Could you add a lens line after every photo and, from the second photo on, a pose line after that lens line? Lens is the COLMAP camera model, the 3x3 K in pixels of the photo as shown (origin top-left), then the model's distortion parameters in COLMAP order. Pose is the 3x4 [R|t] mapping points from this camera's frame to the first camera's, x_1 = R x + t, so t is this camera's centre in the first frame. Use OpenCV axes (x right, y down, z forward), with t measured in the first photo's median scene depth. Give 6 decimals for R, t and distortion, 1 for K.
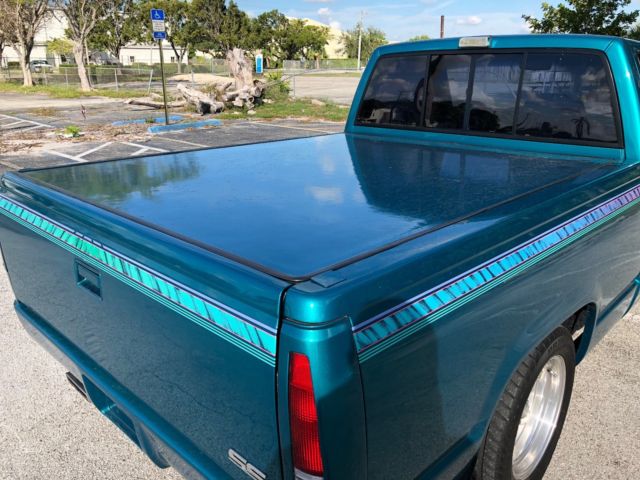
lens RADIAL K [[533.2, 0, 321.9], [0, 533.2, 235.5], [0, 0, 1]] dist [0.034349, -0.036211]
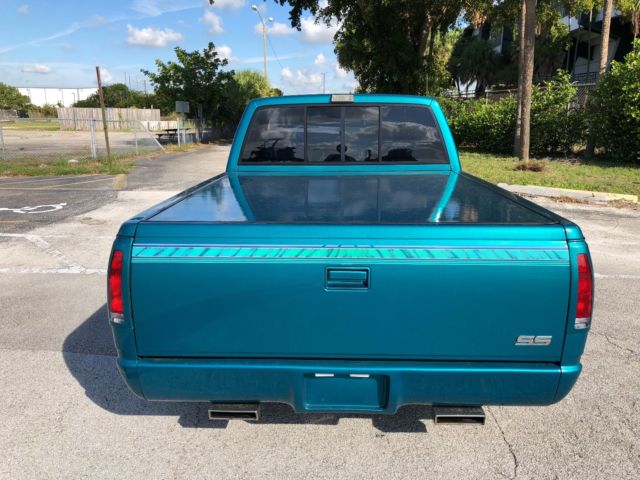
lens RADIAL K [[533.2, 0, 321.4], [0, 533.2, 235.2], [0, 0, 1]] dist [0.034349, -0.036211]
pose [[0.739357, -0.155305, 0.655157, -0.116771], [0.211171, 0.977427, -0.006611, -0.002155], [-0.639341, 0.143238, 0.755464, 0.005544]]
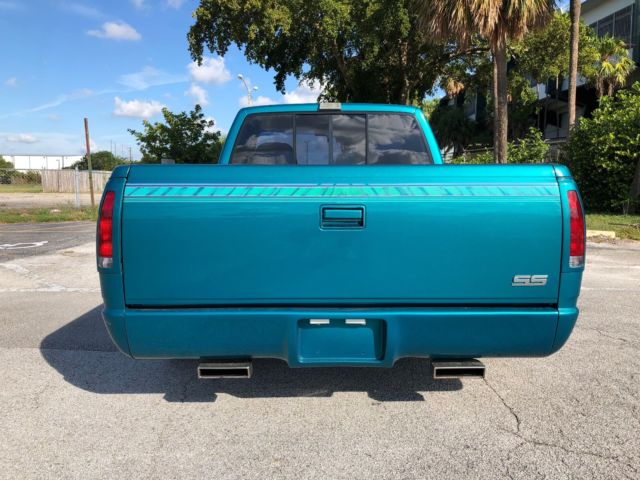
lens RADIAL K [[533.2, 0, 325.2], [0, 533.2, 234.3], [0, 0, 1]] dist [0.034349, -0.036211]
pose [[0.712140, -0.071463, 0.698390, -0.121698], [0.220109, 0.967374, -0.125456, 0.024434], [-0.666639, 0.243065, 0.704636, 0.012777]]
